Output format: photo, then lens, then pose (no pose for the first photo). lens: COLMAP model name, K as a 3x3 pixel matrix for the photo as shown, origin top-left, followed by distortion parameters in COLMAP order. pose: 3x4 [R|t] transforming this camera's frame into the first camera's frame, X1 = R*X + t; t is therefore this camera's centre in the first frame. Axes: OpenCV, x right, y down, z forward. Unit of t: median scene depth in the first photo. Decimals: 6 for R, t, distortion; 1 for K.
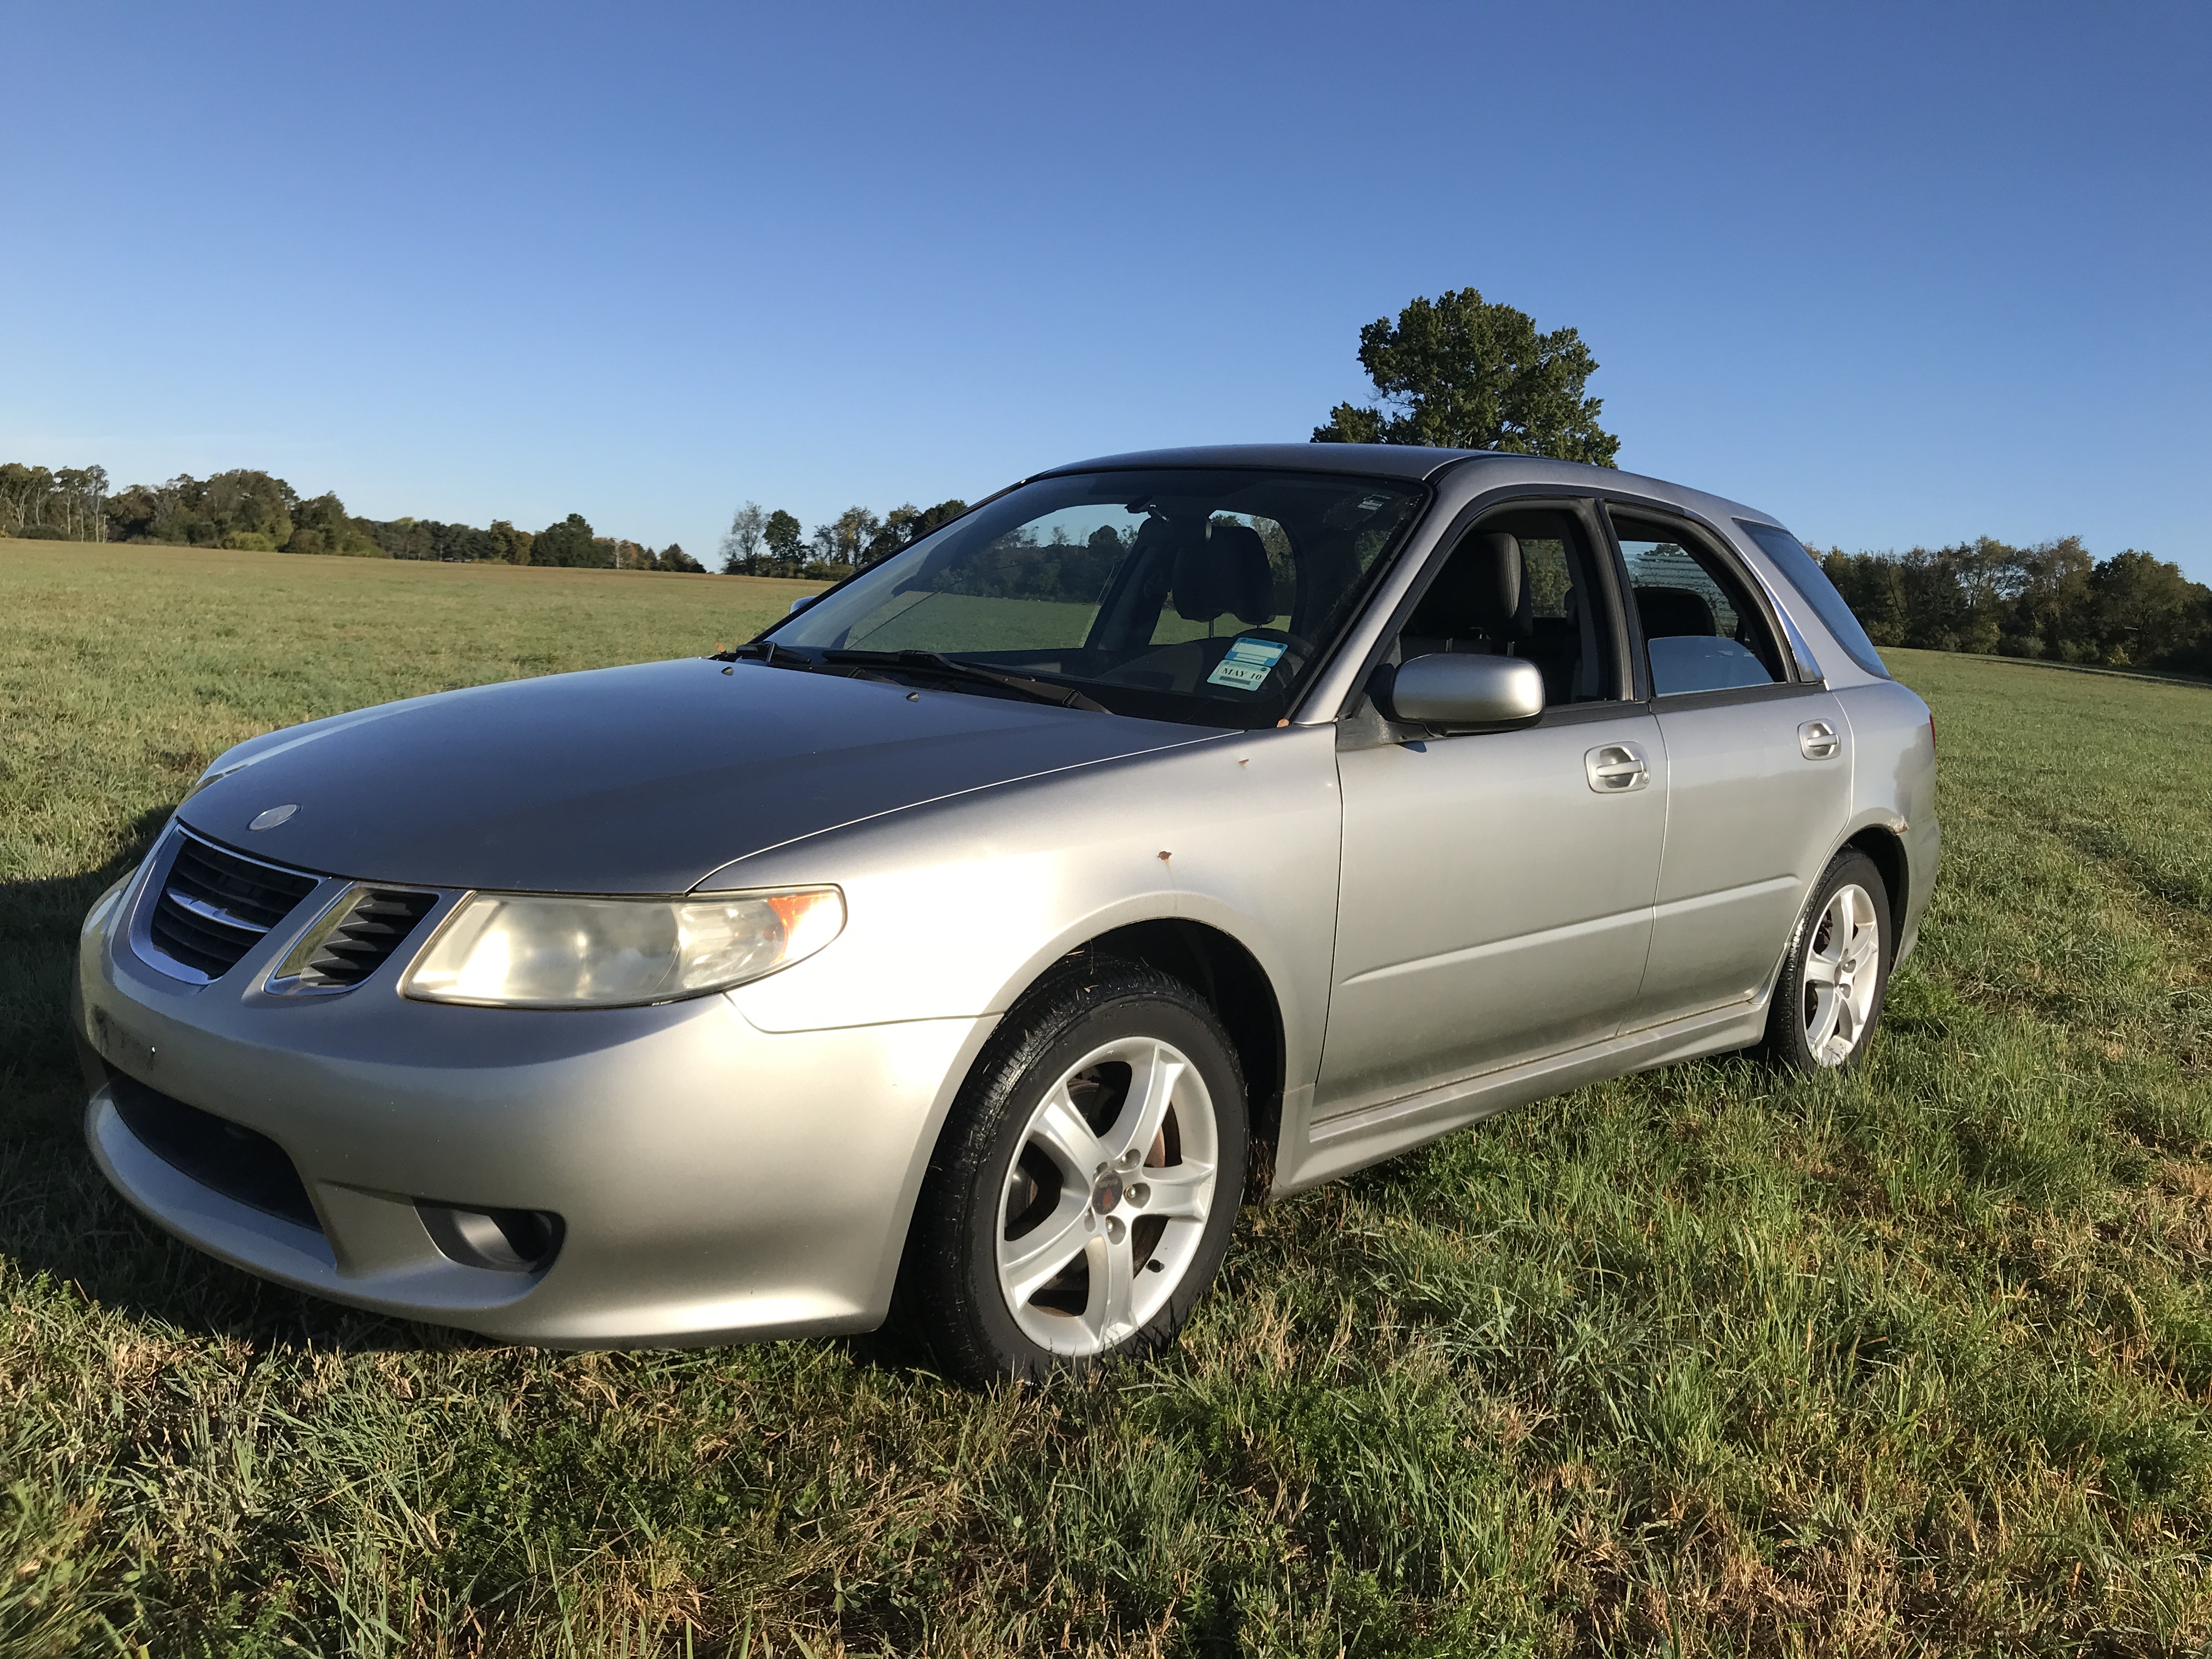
lens RADIAL K [[1799.8, 0, 1101.0], [0, 1799.8, 771.9], [0, 0, 1]] dist [-0.006670, 0.053871]
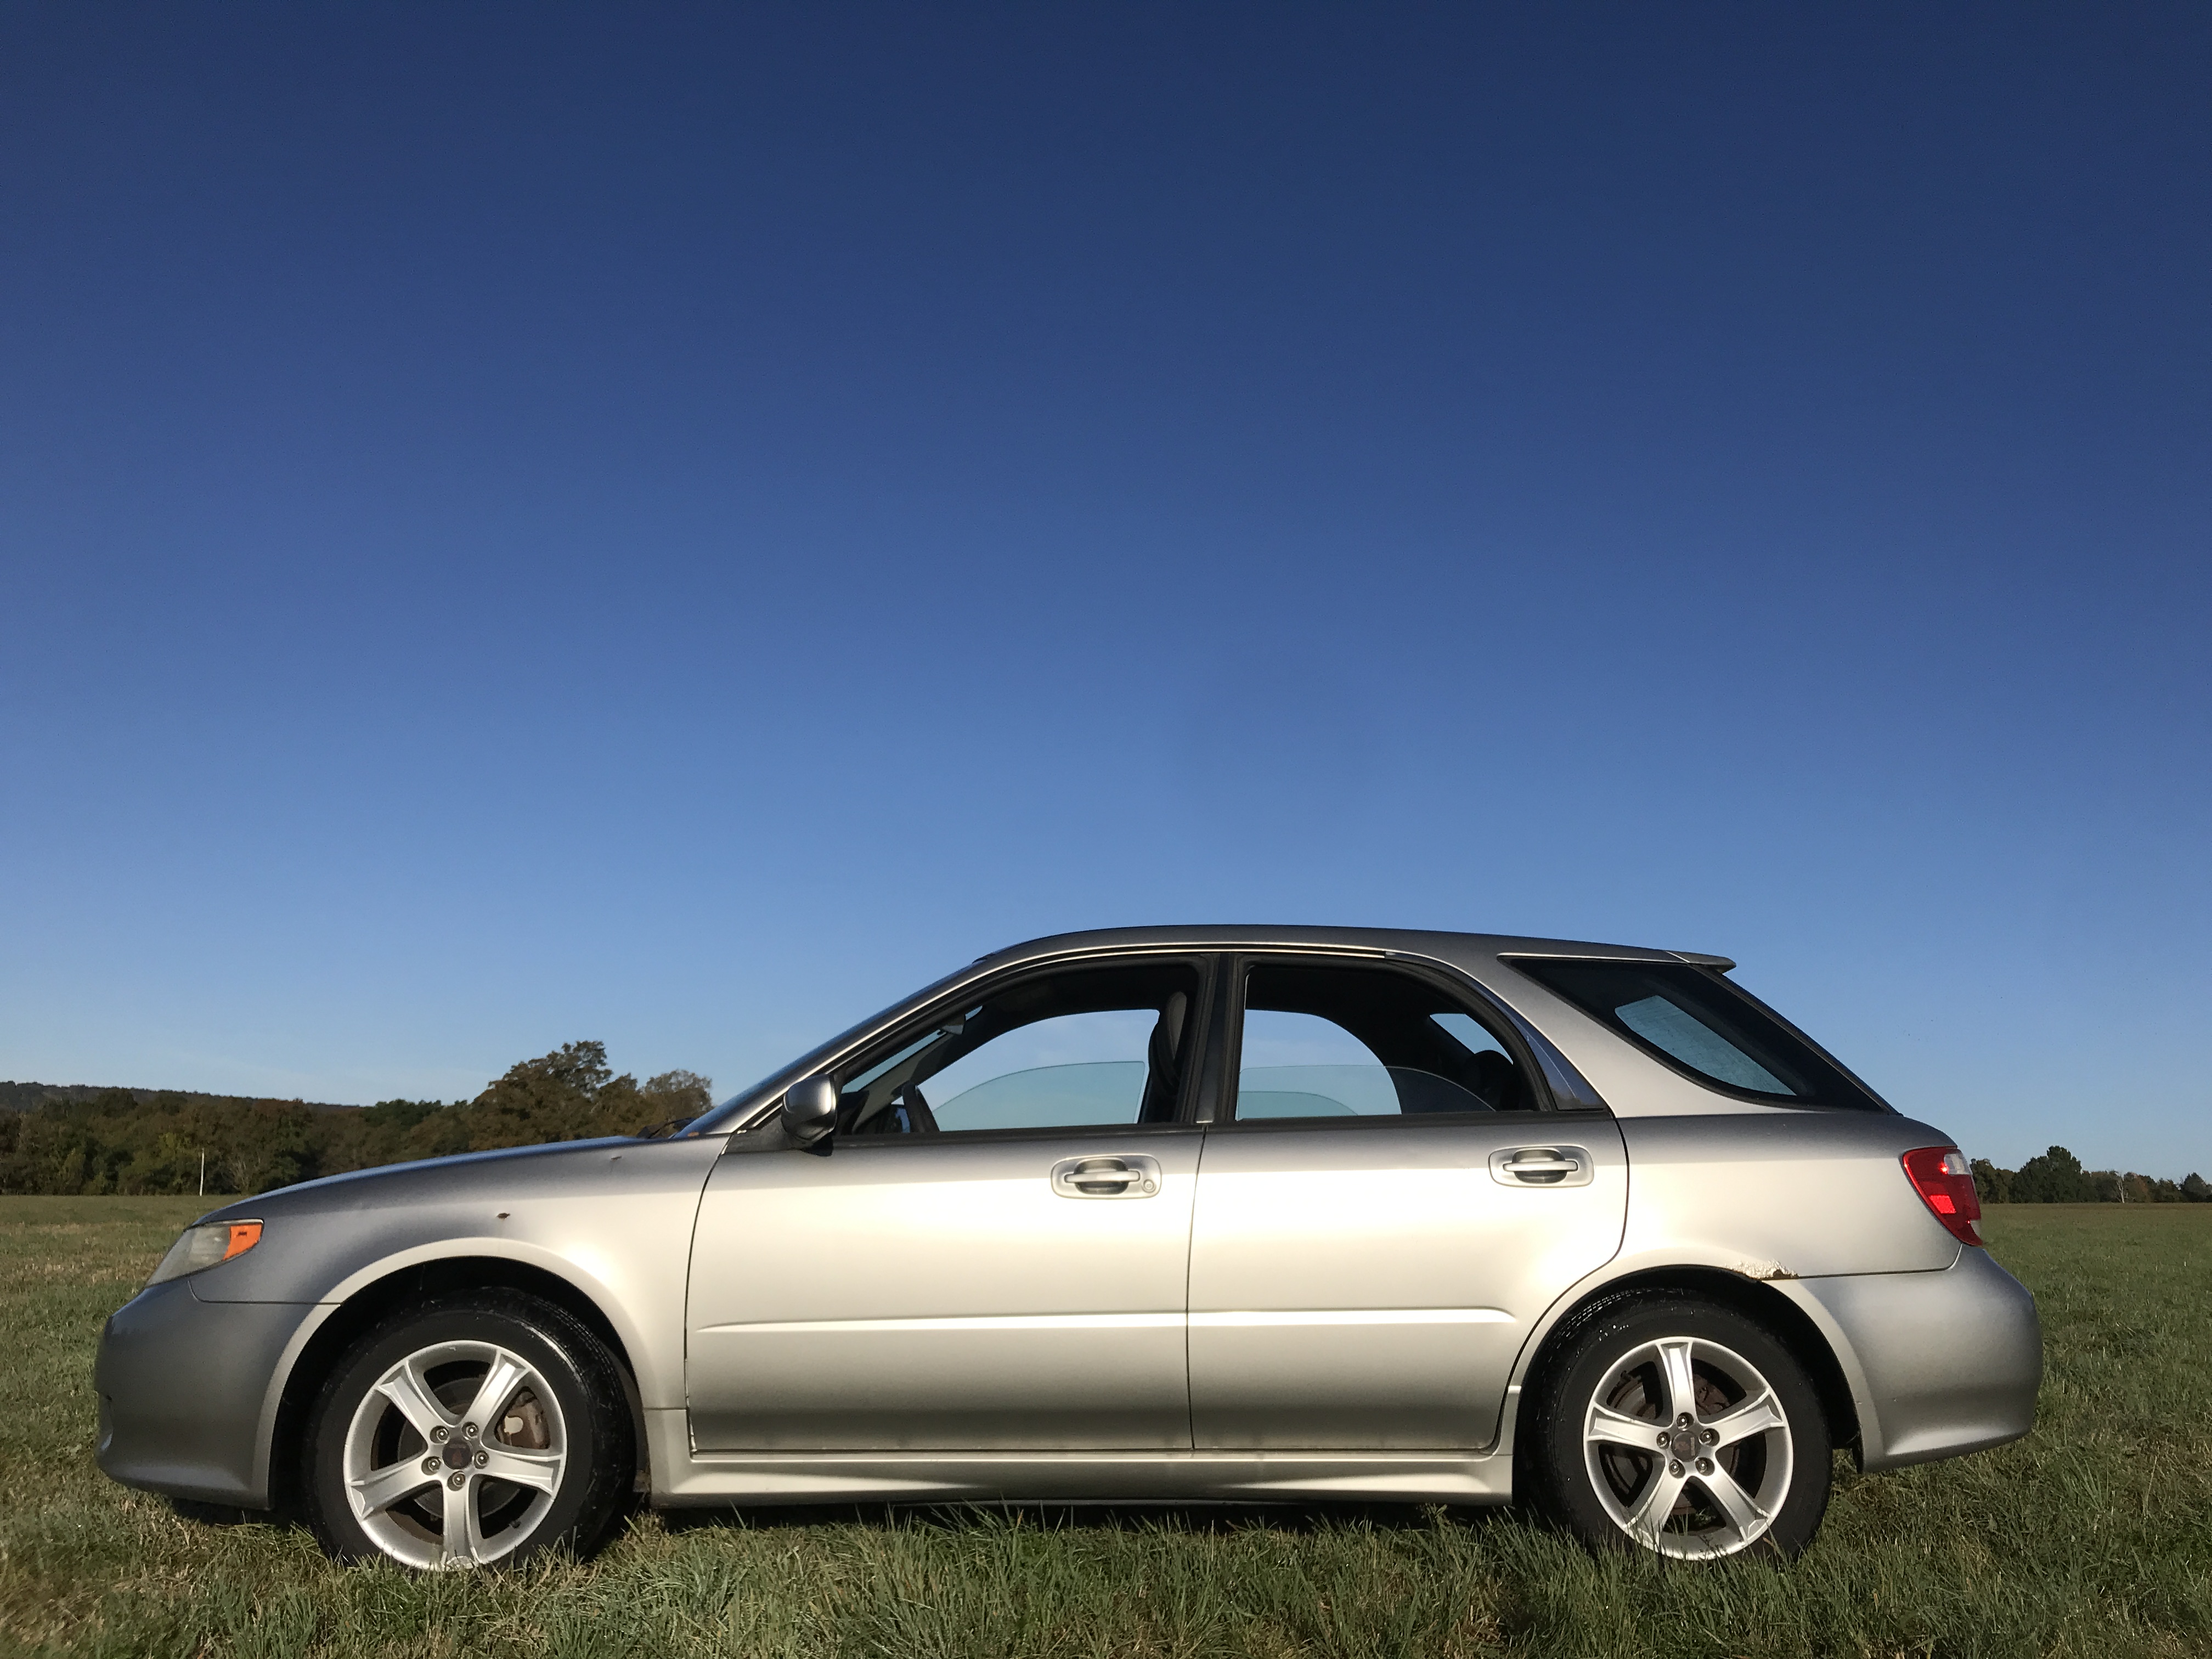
lens RADIAL K [[1804.2, 0, 1107.4], [0, 1804.2, 840.1], [0, 0, 1]] dist [0.001595, -0.021376]
pose [[0.709255, -0.187305, -0.679613, 0.846356], [-0.036575, 0.952981, -0.300816, 0.104953], [0.704002, 0.238212, 0.669056, 0.162745]]
